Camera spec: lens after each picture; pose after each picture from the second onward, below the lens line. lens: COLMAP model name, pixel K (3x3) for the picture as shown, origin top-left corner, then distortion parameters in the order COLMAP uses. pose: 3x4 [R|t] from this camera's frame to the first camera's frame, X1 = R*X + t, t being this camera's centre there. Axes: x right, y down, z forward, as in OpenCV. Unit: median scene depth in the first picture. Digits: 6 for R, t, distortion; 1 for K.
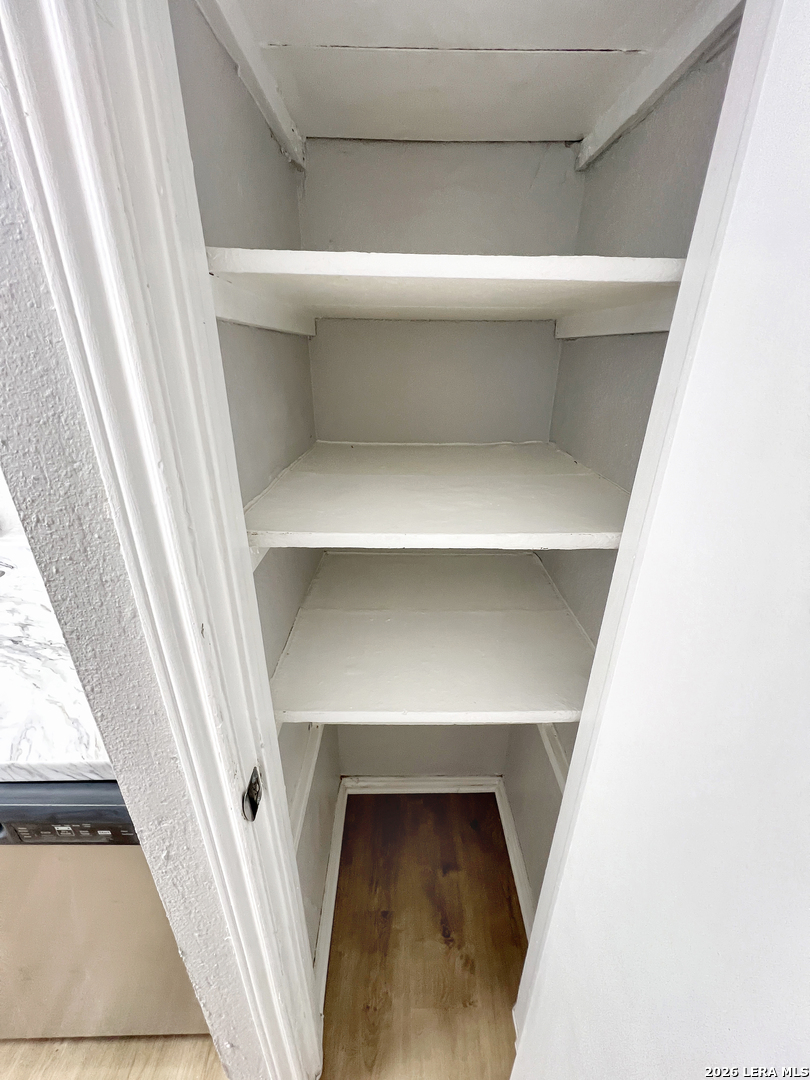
lens RADIAL K [[429.8, 0, 403.7], [0, 429.8, 540.7], [0, 0, 1]] dist [-0.001738, -0.000131]
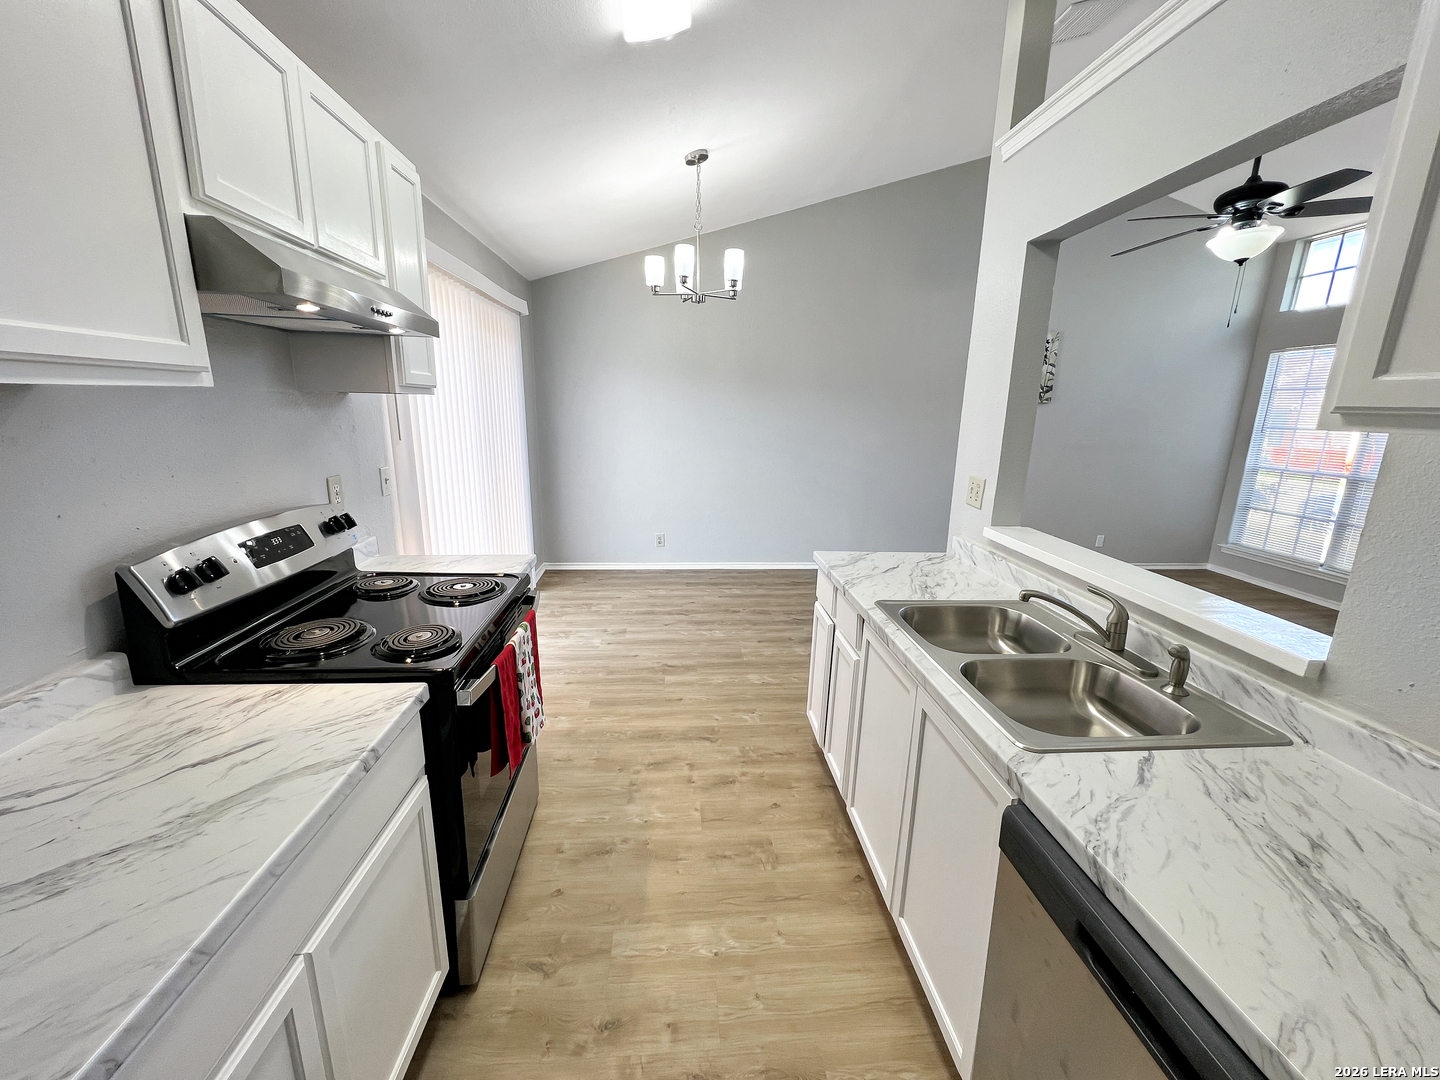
lens RADIAL K [[573.0, 0, 720.6], [0, 573.0, 538.2], [0, 0, 1]] dist [-0.001738, -0.000131]
pose [[0.067137, 0.222721, -0.972568, -0.194559], [-0.412717, 0.893662, 0.176162, -0.007368], [0.908382, 0.389568, 0.151919, -0.201638]]
